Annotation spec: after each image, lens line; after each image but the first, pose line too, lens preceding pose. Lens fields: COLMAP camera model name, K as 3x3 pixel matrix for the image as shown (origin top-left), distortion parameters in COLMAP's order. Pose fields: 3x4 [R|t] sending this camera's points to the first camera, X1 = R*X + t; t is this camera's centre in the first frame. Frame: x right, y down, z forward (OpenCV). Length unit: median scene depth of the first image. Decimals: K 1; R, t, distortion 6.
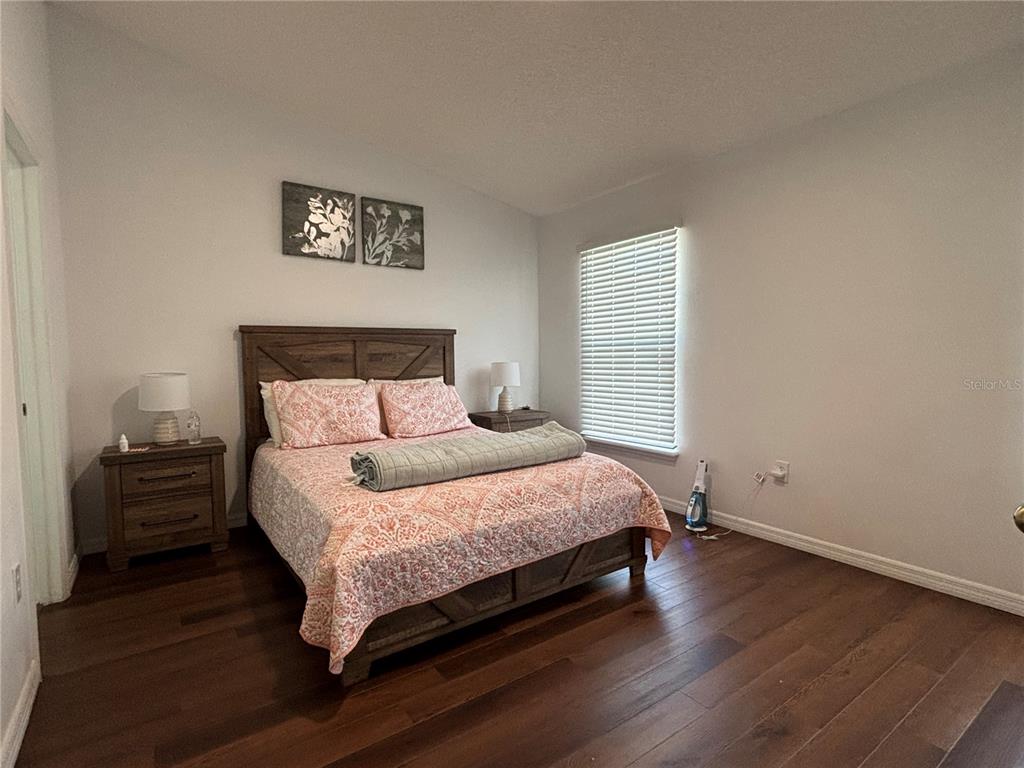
lens RADIAL K [[510.3, 0, 512.0], [0, 510.3, 384.0], [0, 0, 1]] dist [0.000664, 0.000024]
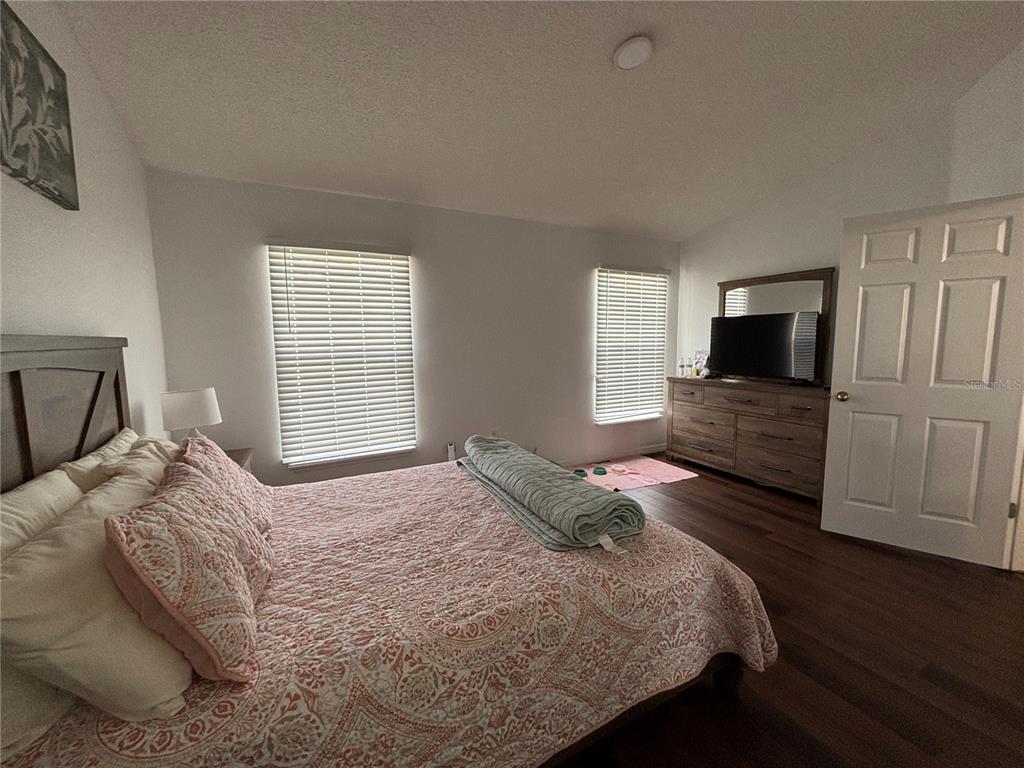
lens RADIAL K [[414.1, 0, 512.5], [0, 414.1, 382.1], [0, 0, 1]] dist [-0.000171, 0.000348]
pose [[0.129311, -0.091985, 0.987328, -0.596540], [0.067670, 0.994186, 0.083761, -0.083919], [-0.989292, 0.055981, 0.134783, 0.650446]]
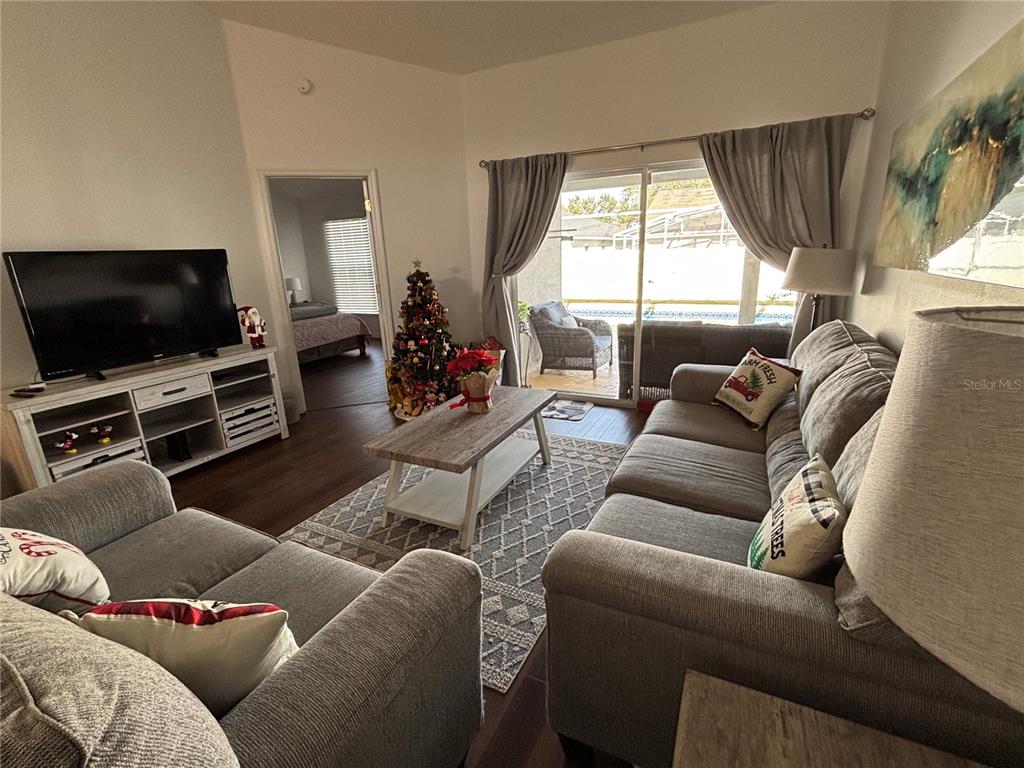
lens RADIAL K [[468.0, 0, 520.1], [0, 468.0, 383.5], [0, 0, 1]] dist [0.032637, -0.022329]
pose [[0.877224, -0.149735, 0.456133, -0.165214], [0.055308, 0.975311, 0.213799, 0.018123], [-0.476884, -0.162322, 0.863848, -1.344065]]
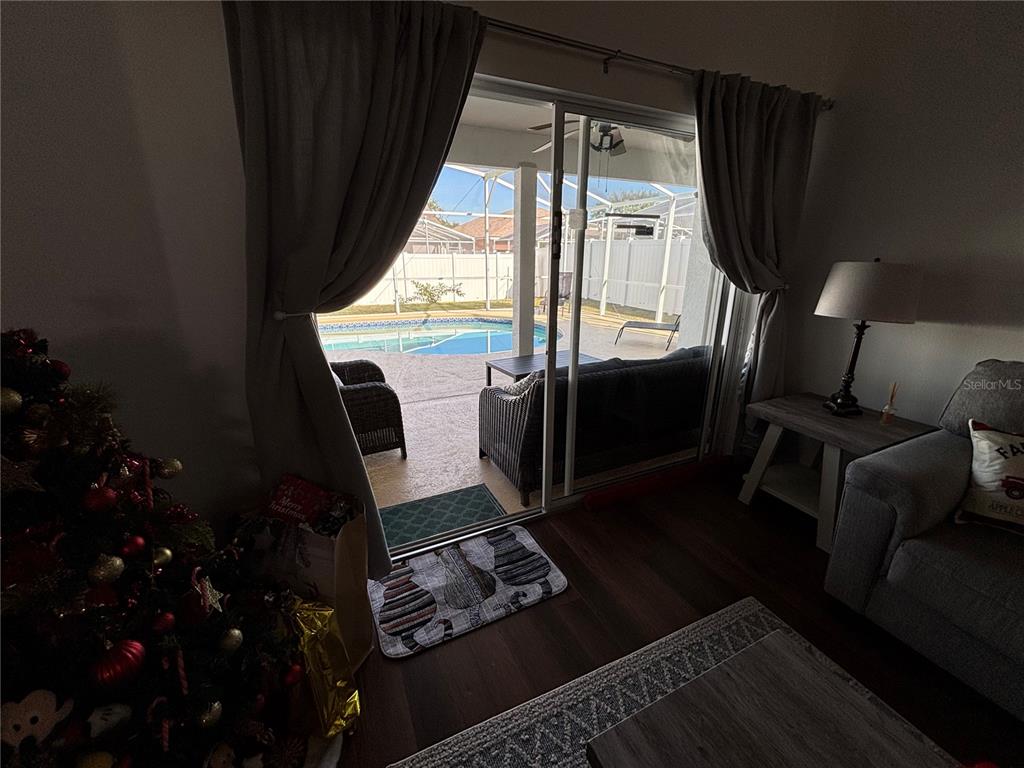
lens RADIAL K [[414.1, 0, 512.5], [0, 414.1, 382.1], [0, 0, 1]] dist [-0.000171, 0.000348]
pose [[0.186689, -0.287368, 0.939450, 0.041520], [0.054266, 0.957819, 0.282203, -0.035285], [-0.980919, -0.001704, 0.194409, -0.477424]]
